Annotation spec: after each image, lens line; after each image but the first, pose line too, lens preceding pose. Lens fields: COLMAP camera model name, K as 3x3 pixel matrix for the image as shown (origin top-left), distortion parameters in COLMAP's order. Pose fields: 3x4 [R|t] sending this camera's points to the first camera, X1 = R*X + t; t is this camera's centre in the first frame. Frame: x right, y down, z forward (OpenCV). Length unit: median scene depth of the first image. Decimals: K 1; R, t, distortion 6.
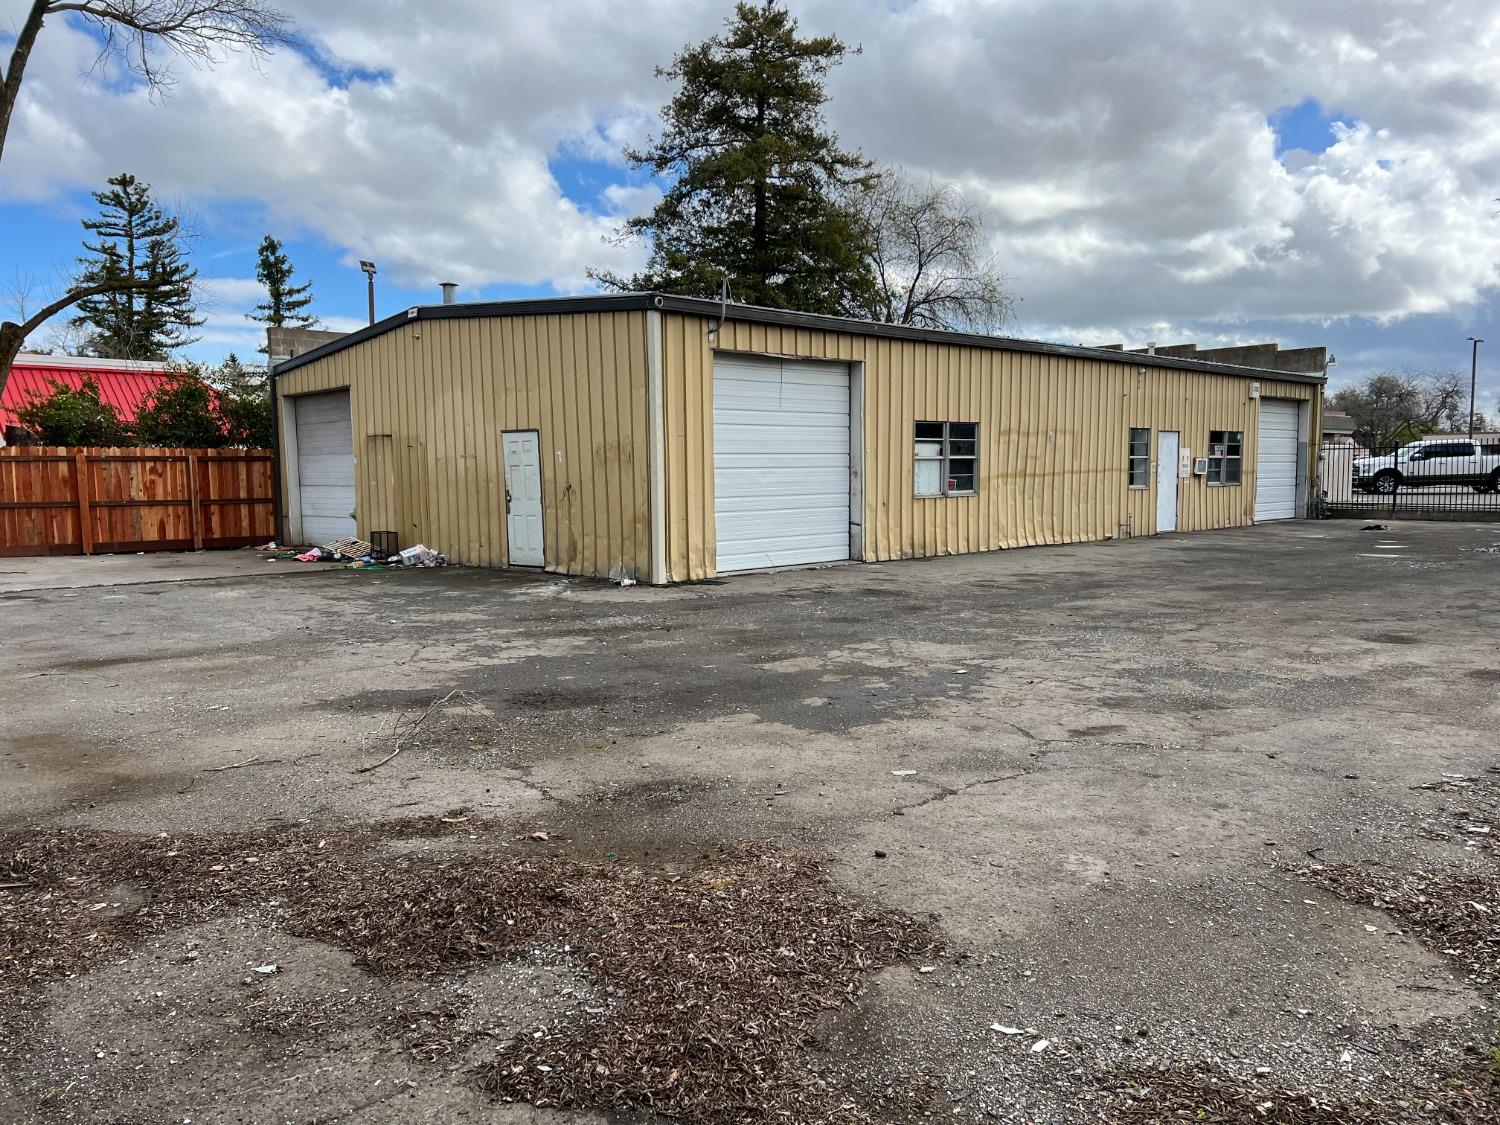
lens RADIAL K [[1082.7, 0, 750.0], [0, 1082.7, 562.5], [0, 0, 1]] dist [0.011085, -0.004073]
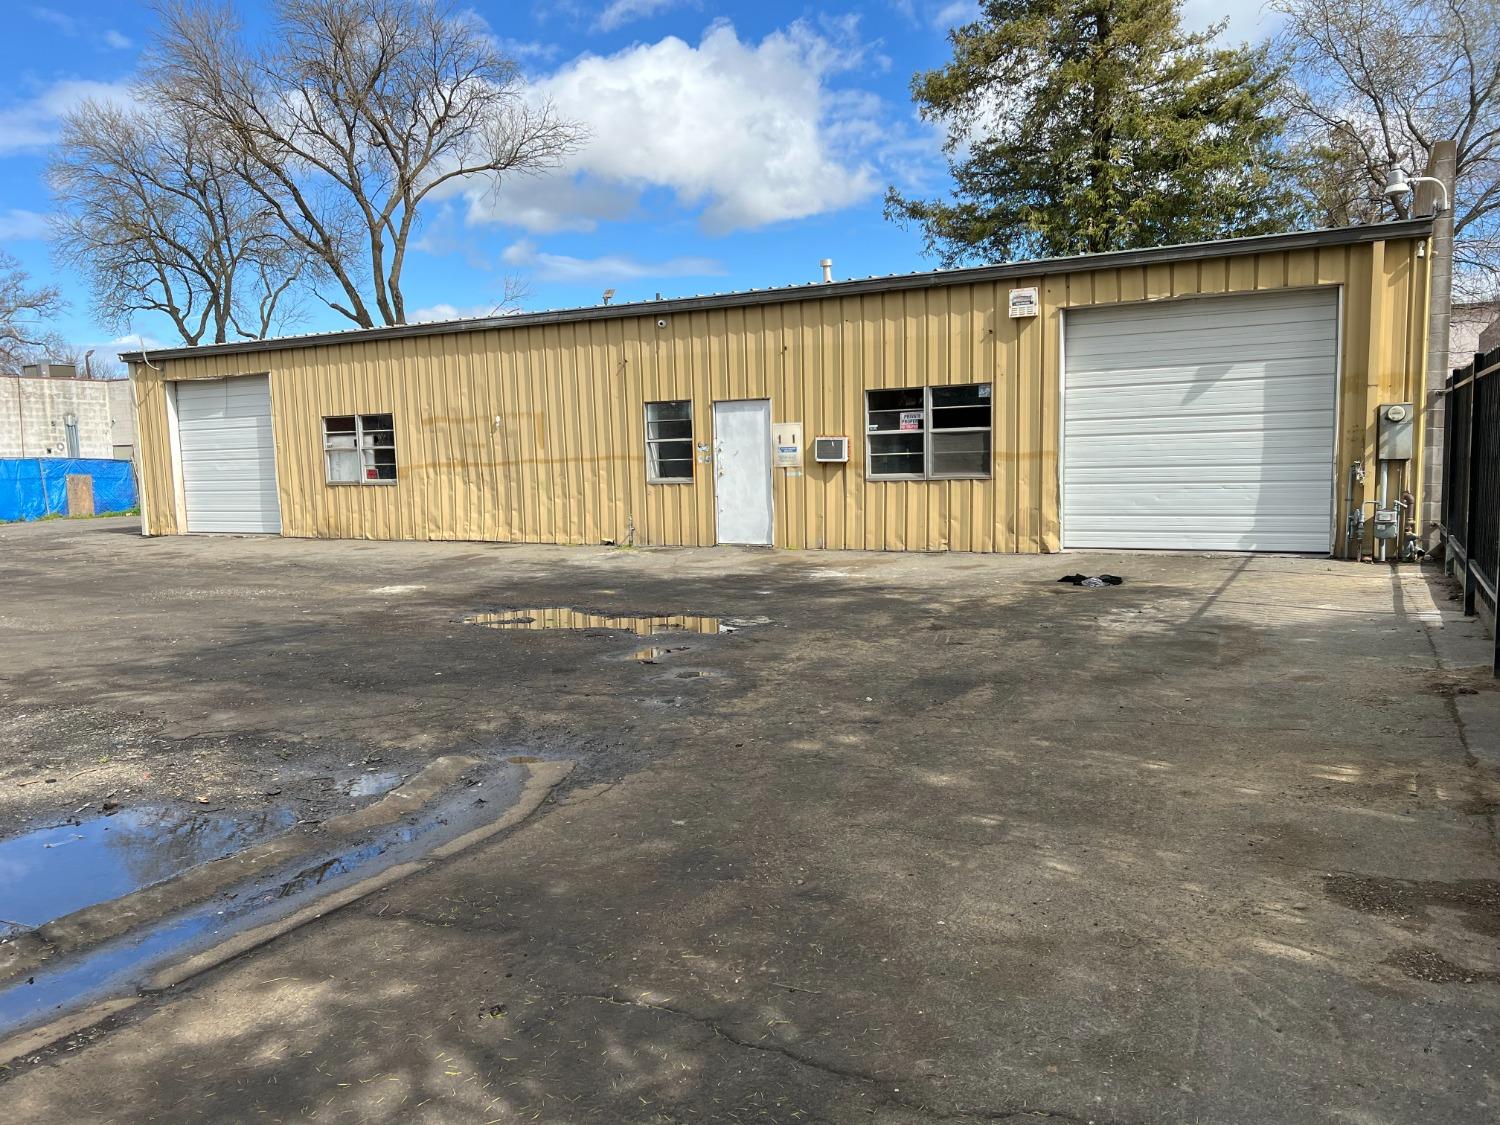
lens RADIAL K [[1082.7, 0, 750.0], [0, 1082.7, 562.5], [0, 0, 1]] dist [0.011085, -0.004073]
pose [[0.364951, 0.090064, -0.926660, 1.665531], [-0.063976, 0.995383, 0.071547, -0.106852], [0.928826, 0.033173, 0.369028, 1.201623]]
